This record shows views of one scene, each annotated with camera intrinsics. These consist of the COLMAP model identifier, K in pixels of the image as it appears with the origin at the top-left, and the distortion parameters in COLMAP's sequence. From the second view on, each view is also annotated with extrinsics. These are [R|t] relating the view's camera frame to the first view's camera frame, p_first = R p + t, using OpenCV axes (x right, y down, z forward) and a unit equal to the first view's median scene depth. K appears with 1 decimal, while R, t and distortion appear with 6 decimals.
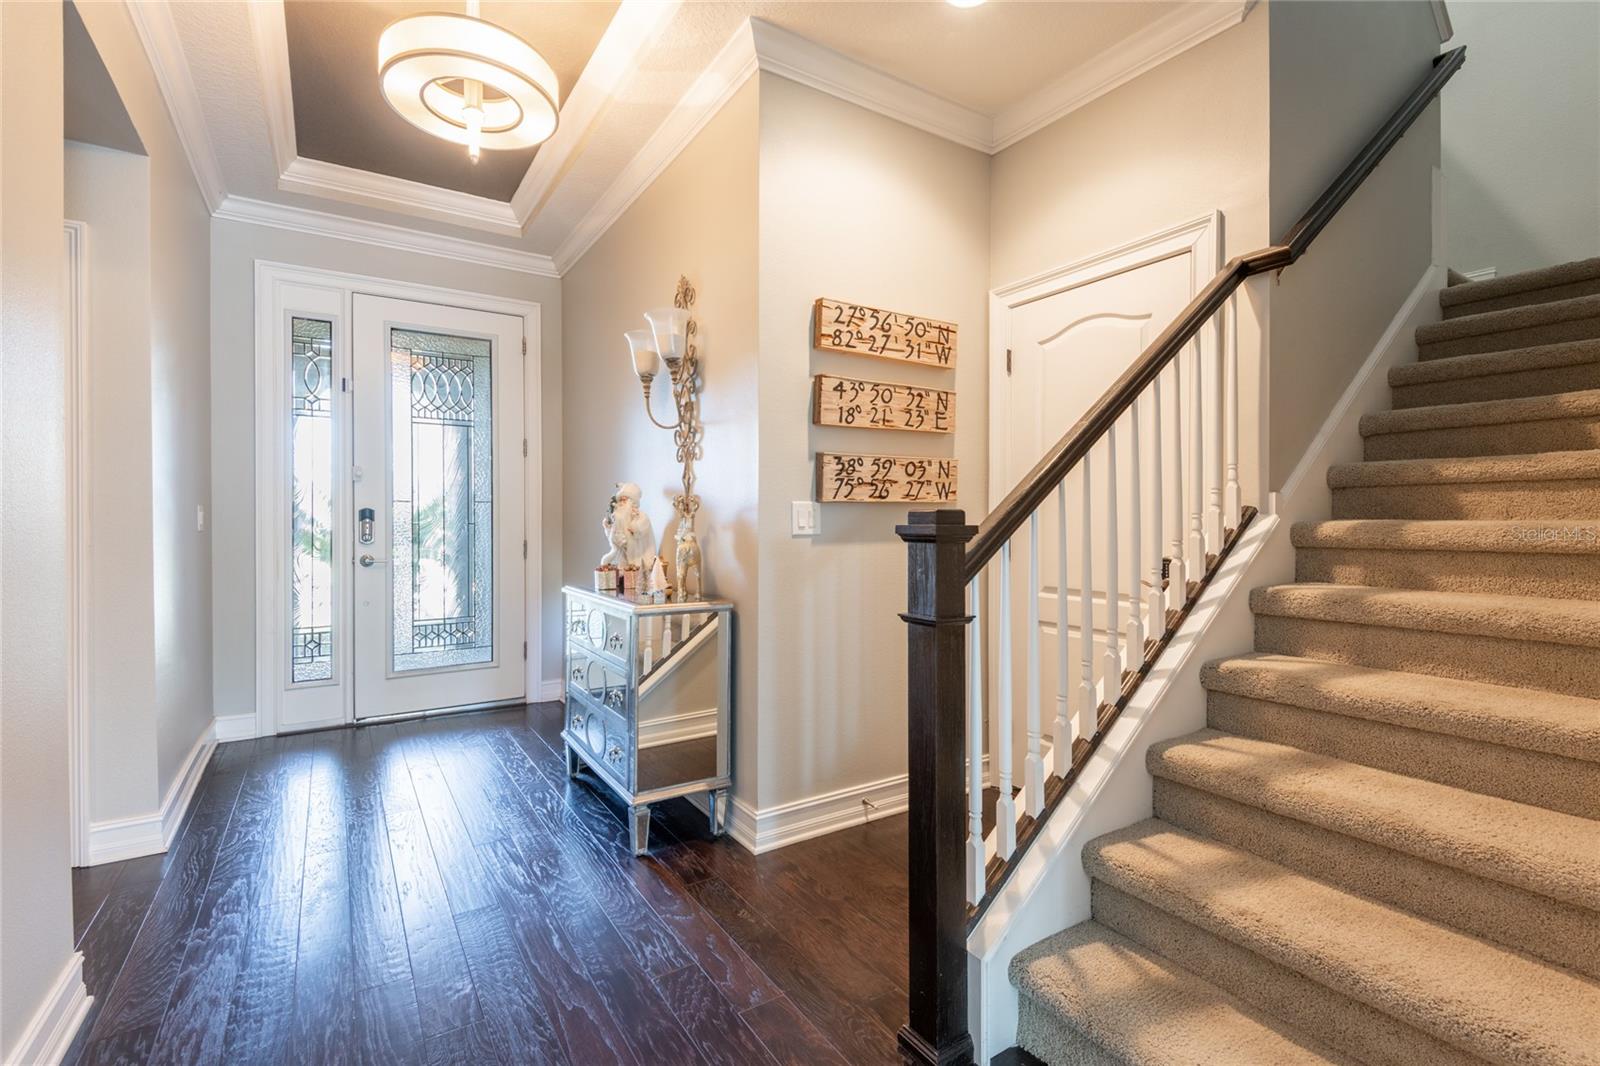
lens RADIAL K [[728.8, 0, 808.3], [0, 728.8, 529.2], [0, 0, 1]] dist [0.016855, -0.011238]
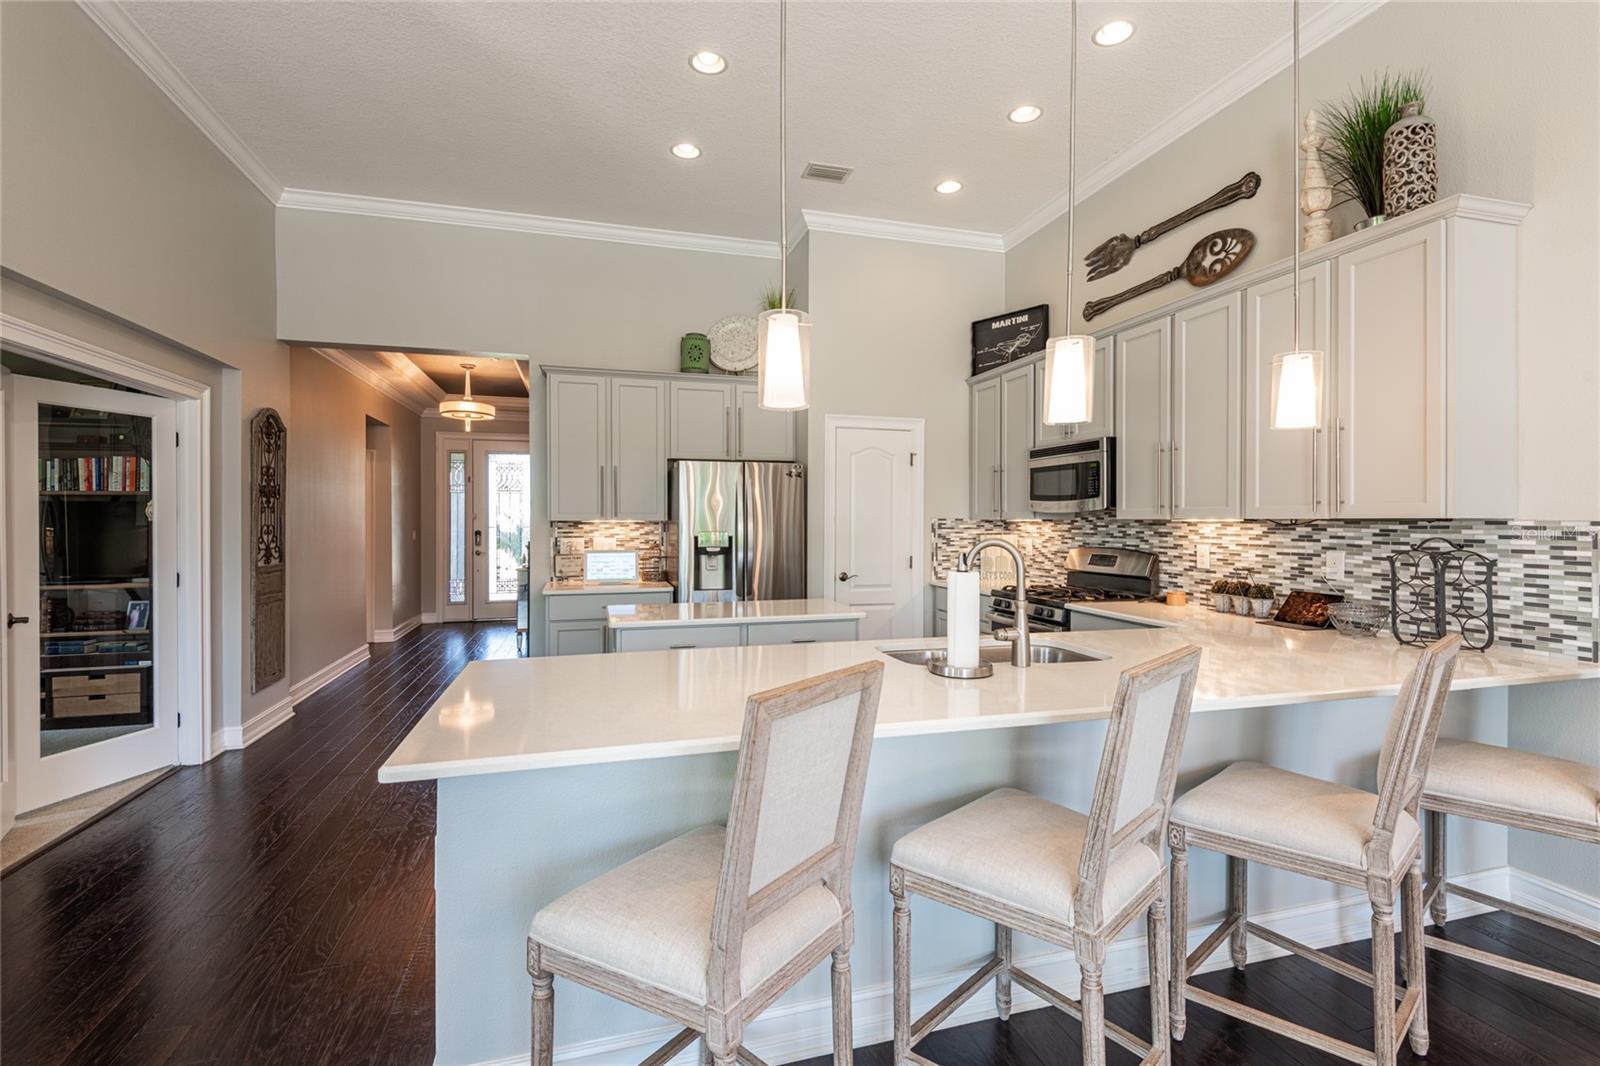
lens RADIAL K [[728.8, 0, 796.5], [0, 728.8, 519.4], [0, 0, 1]] dist [0.016855, -0.011238]
pose [[0.955927, -0.001961, -0.293598, 1.462195], [-0.001280, 0.999940, -0.010848, -0.055306], [0.293602, 0.010745, 0.955867, -1.299795]]
